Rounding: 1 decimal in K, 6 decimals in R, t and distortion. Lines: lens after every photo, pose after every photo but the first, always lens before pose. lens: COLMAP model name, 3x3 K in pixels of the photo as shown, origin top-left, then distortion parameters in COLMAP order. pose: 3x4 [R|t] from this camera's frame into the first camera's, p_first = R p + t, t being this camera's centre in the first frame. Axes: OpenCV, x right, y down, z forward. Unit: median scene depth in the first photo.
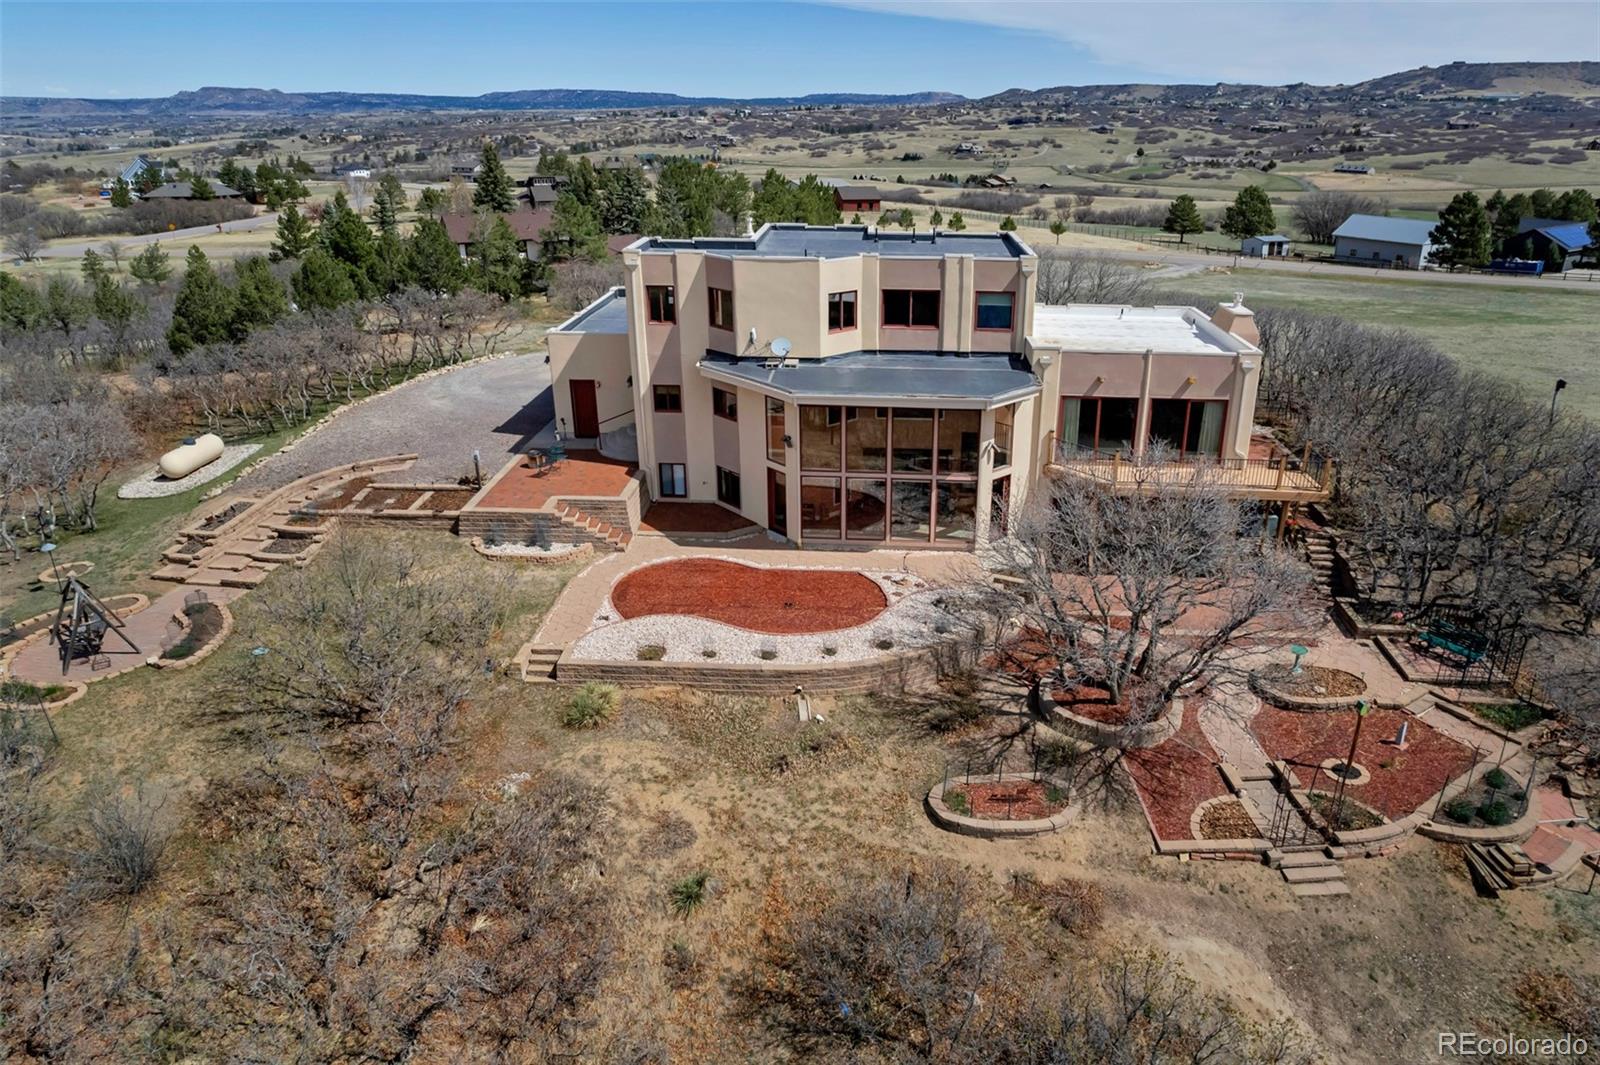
lens RADIAL K [[1074.2, 0, 787.9], [0, 1074.2, 533.7], [0, 0, 1]] dist [-0.071859, 0.068927]
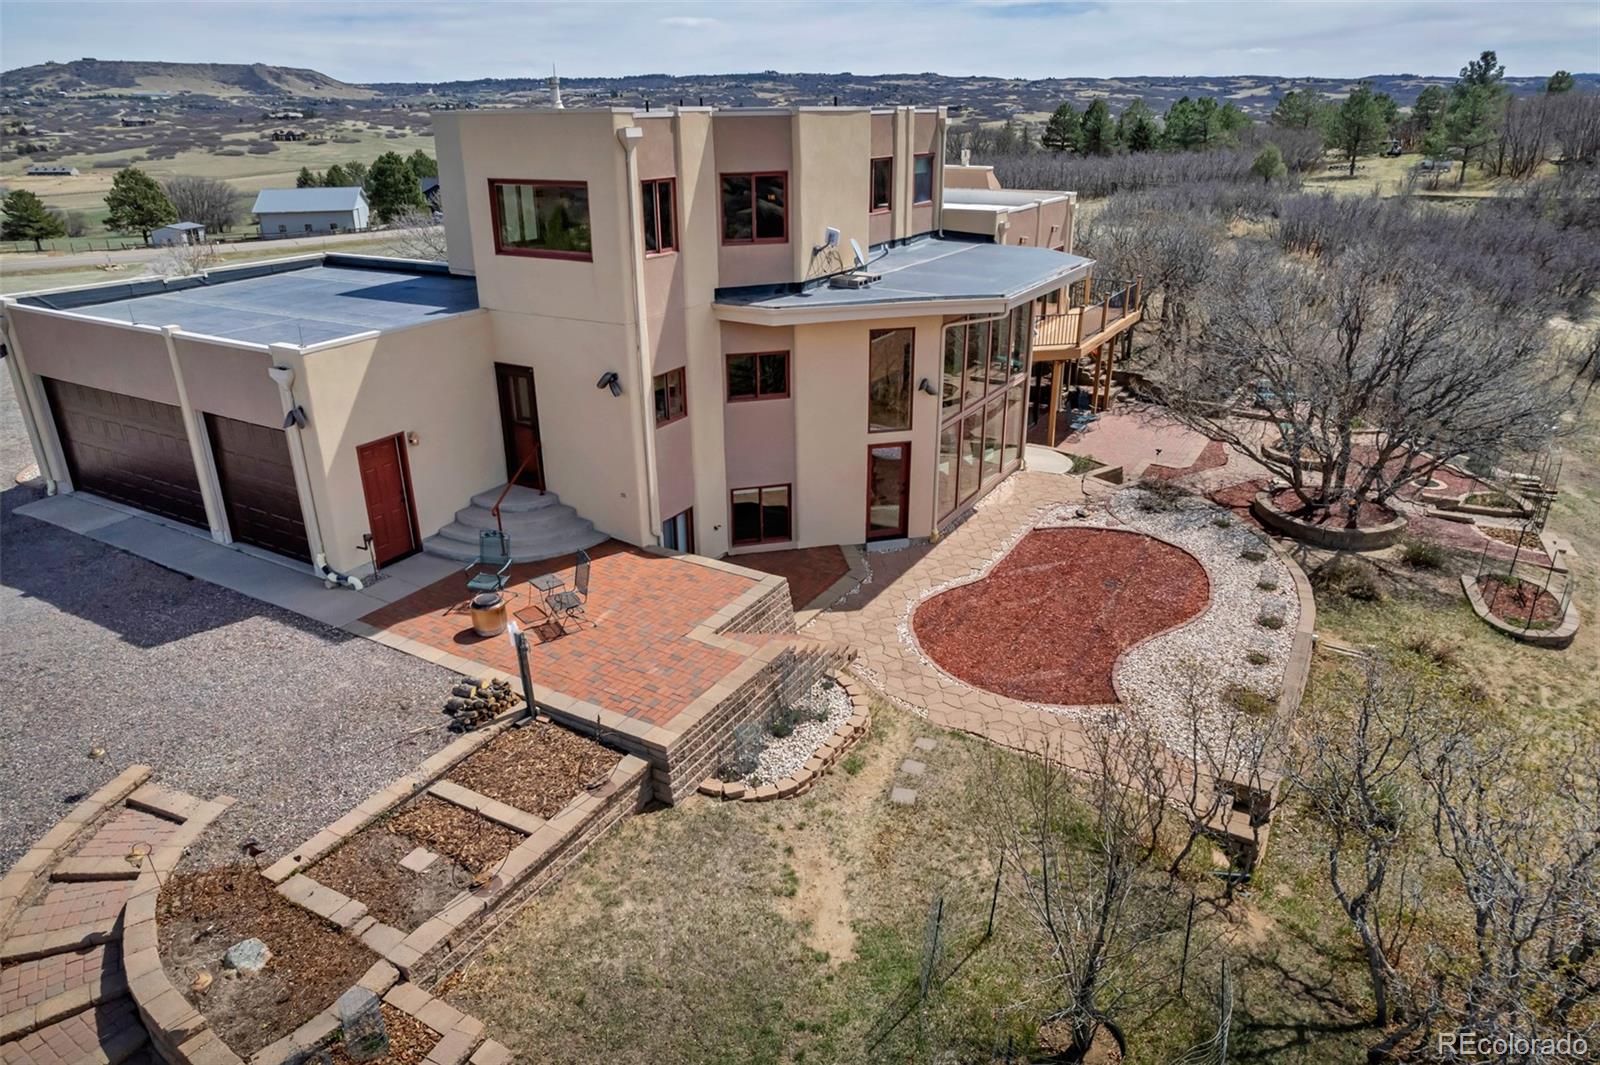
lens RADIAL K [[1074.2, 0, 787.9], [0, 1074.2, 533.7], [0, 0, 1]] dist [-0.071859, 0.068927]
pose [[0.414796, -0.337969, 0.844820, -0.540820], [0.347951, 0.916811, 0.195929, -0.141538], [-0.840758, 0.212685, 0.497886, 0.670793]]
